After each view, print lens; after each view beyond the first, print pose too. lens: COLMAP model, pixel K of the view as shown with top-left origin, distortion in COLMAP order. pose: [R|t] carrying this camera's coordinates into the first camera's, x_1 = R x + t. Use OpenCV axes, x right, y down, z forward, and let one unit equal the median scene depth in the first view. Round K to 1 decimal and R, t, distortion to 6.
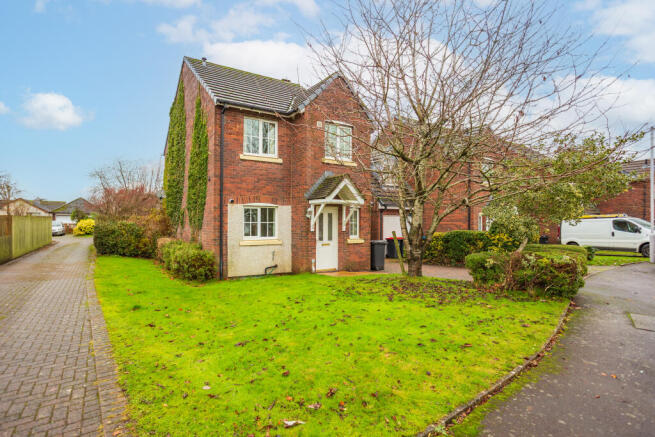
lens RADIAL K [[351.9, 0, 326.7], [0, 351.9, 216.2], [0, 0, 1]] dist [-0.026073, 0.000082]
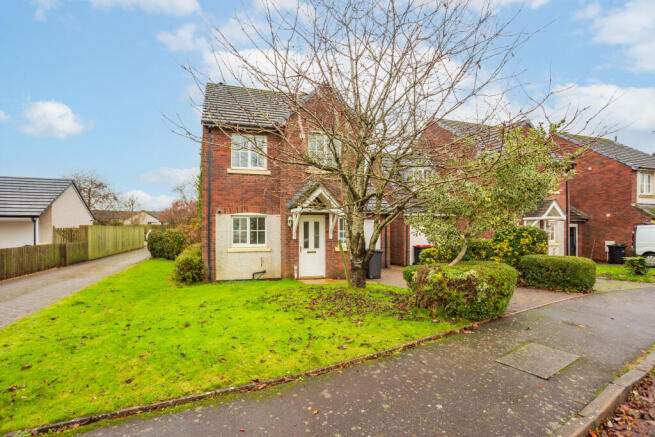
lens RADIAL K [[339.9, 0, 328.1], [0, 339.9, 222.9], [0, 0, 1]] dist [-0.019949, 0.006297]
pose [[0.967999, -0.008301, -0.250815, 0.303182], [0.008360, 0.999965, -0.000829, -0.003413], [0.250813, -0.001295, 0.968035, 0.052109]]
